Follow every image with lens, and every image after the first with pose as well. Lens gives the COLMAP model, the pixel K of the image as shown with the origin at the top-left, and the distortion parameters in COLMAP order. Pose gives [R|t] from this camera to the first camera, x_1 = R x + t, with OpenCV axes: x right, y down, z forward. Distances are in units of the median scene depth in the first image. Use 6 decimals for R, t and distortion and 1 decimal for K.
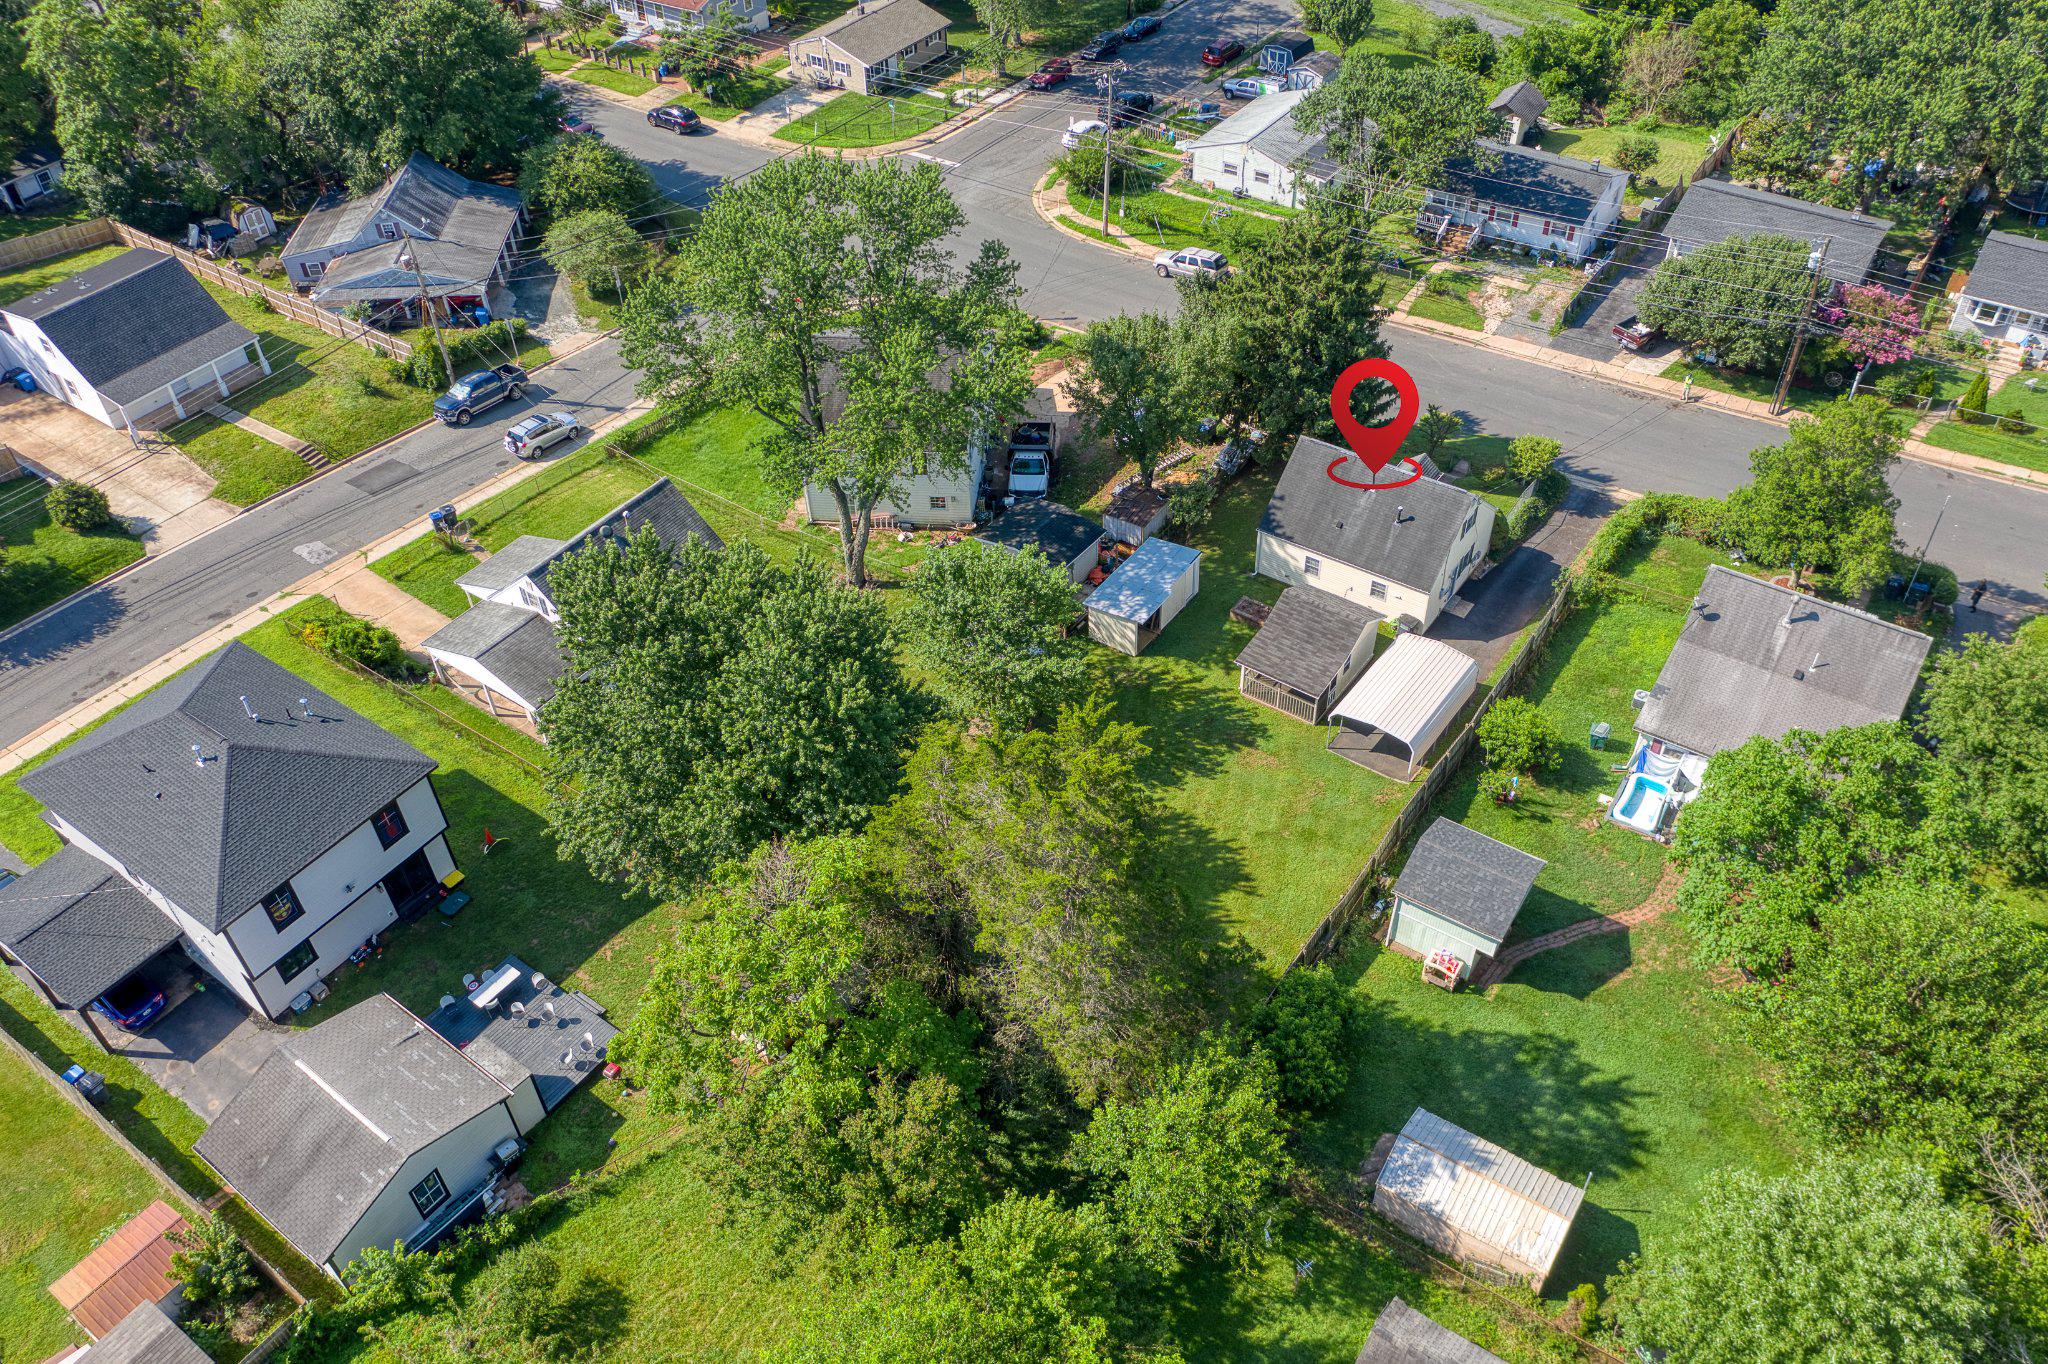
lens RADIAL K [[1577.1, 0, 1020.4], [0, 1577.1, 669.6], [0, 0, 1]] dist [-0.028093, 0.010903]
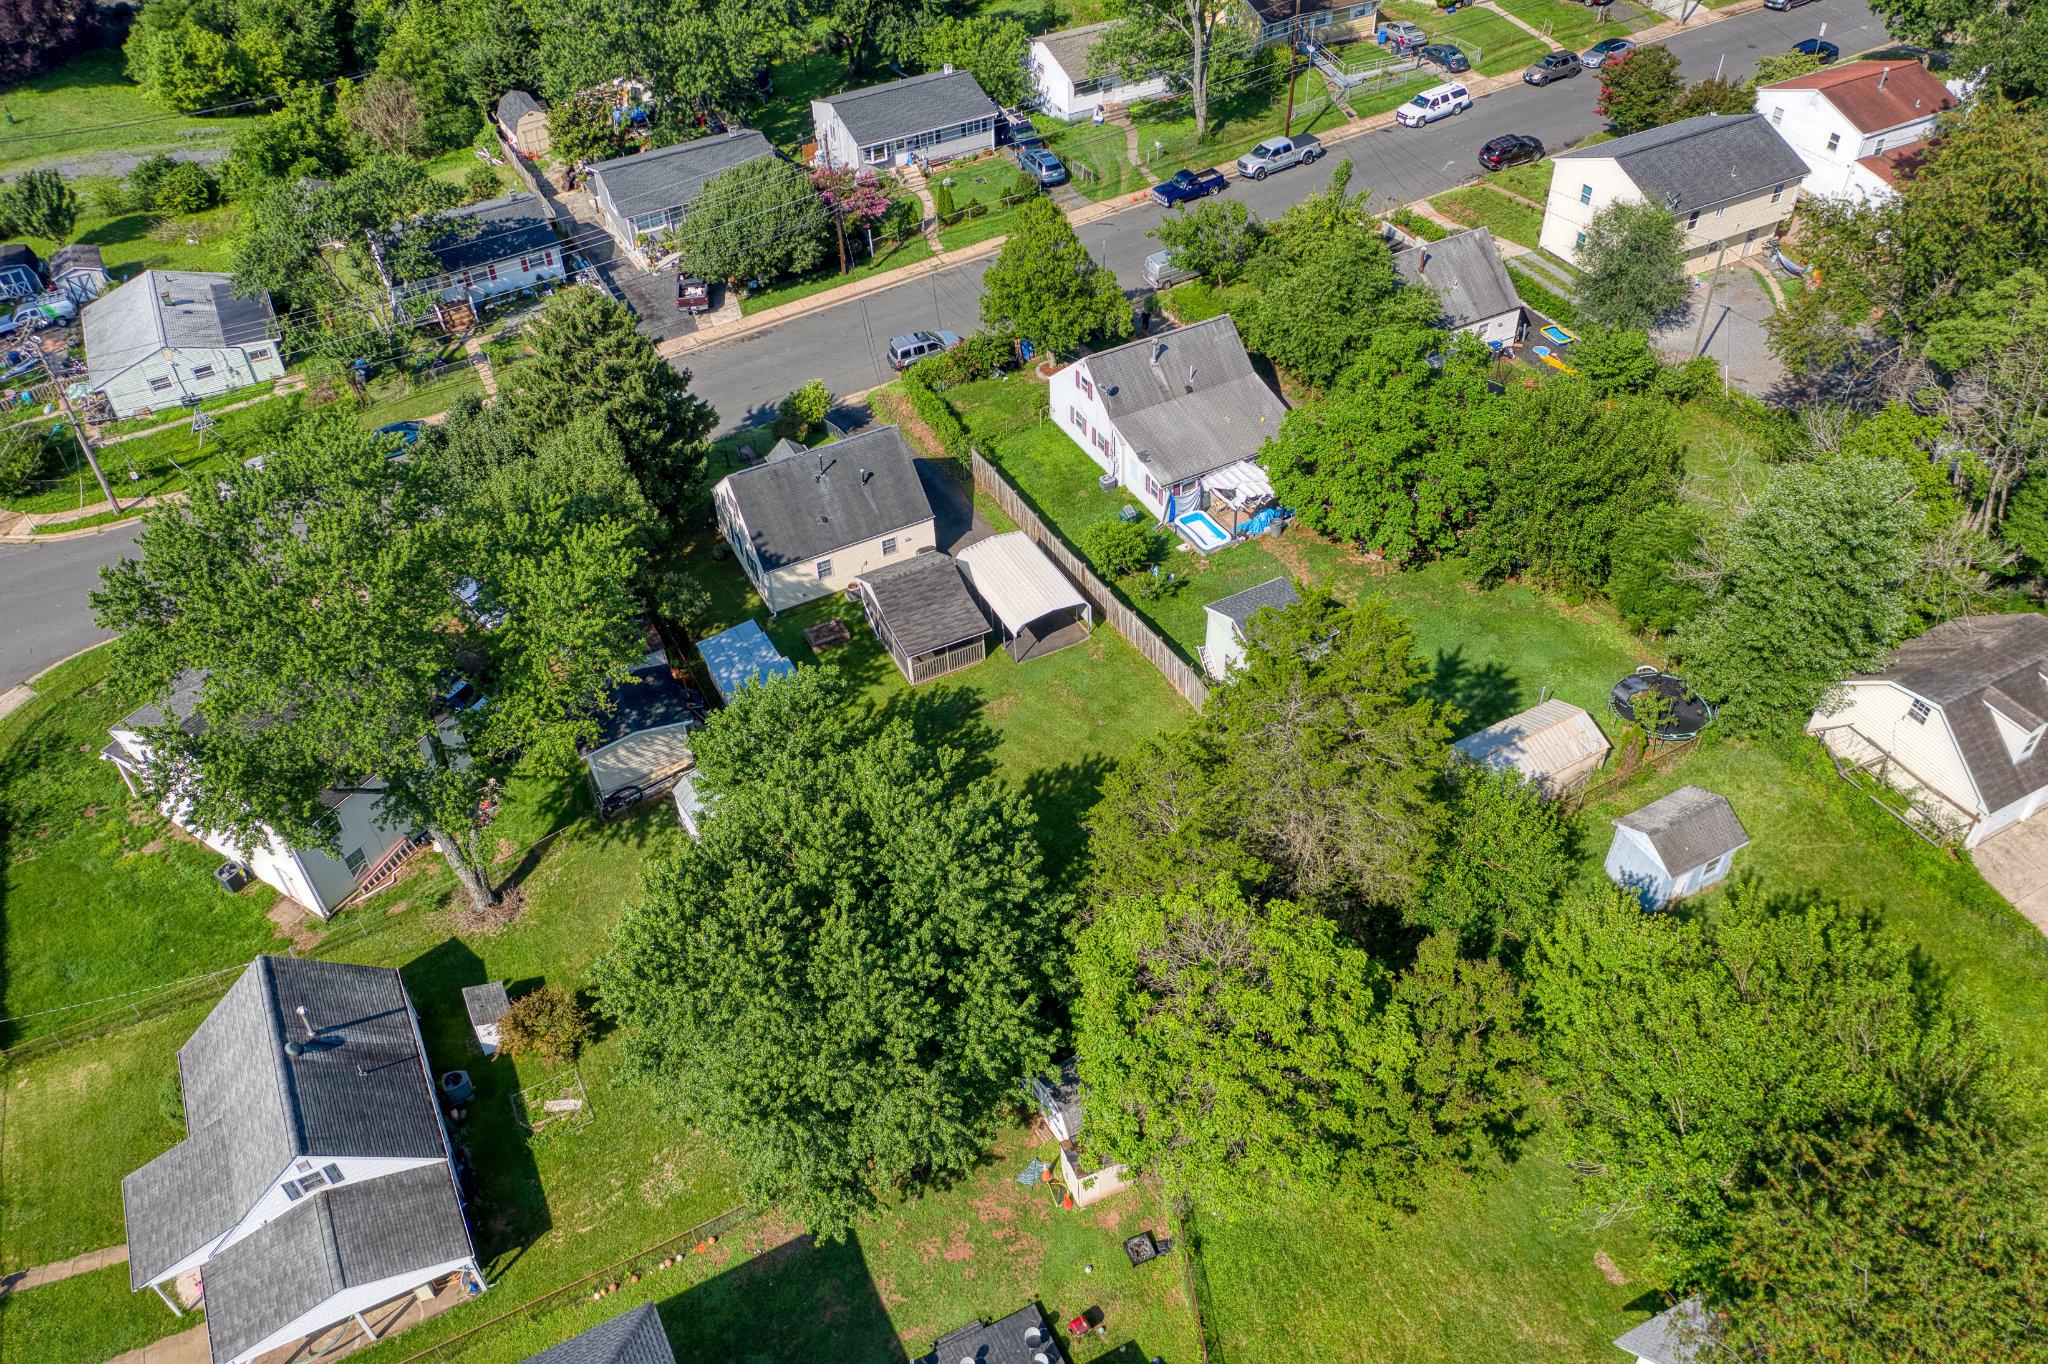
lens RADIAL K [[1577.1, 0, 1020.4], [0, 1577.1, 669.6], [0, 0, 1]] dist [-0.028093, 0.010903]
pose [[0.463861, -0.584143, 0.666040, -0.432537], [0.608521, 0.756482, 0.239661, -0.168193], [-0.643844, 0.294130, 0.706366, 0.200195]]
